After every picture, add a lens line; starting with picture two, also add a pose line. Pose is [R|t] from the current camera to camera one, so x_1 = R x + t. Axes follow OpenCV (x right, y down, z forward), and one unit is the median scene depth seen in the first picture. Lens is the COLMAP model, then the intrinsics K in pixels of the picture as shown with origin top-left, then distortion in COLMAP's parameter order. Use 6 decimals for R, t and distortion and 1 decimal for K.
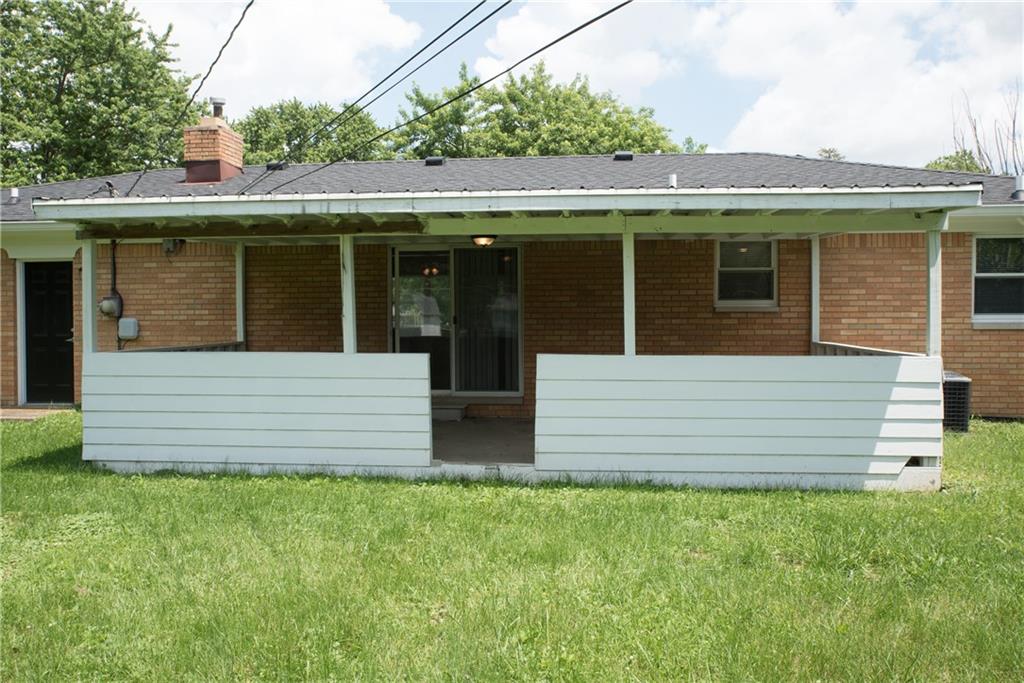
lens RADIAL K [[839.7, 0, 509.0], [0, 839.7, 337.3], [0, 0, 1]] dist [-0.031360, 0.019039]
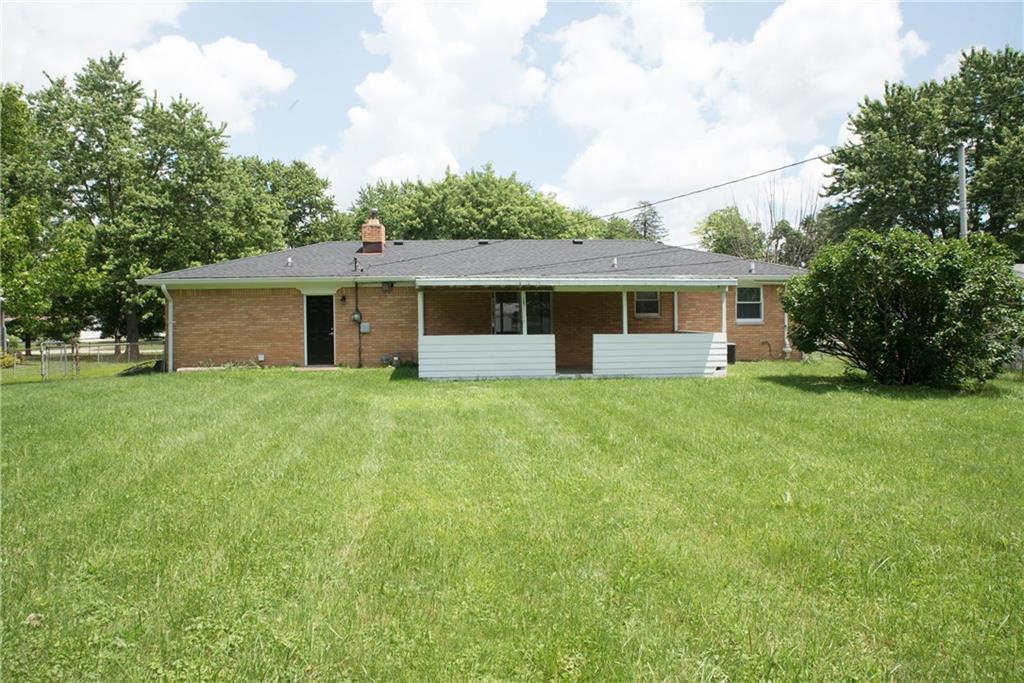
lens RADIAL K [[703.3, 0, 514.2], [0, 703.3, 342.1], [0, 0, 1]] dist [-0.119403, 0.077628]
pose [[0.981580, -0.011920, 0.190682, -0.477791], [0.011222, 0.999926, 0.004736, 0.023606], [-0.190724, -0.002509, 0.981640, -0.885693]]
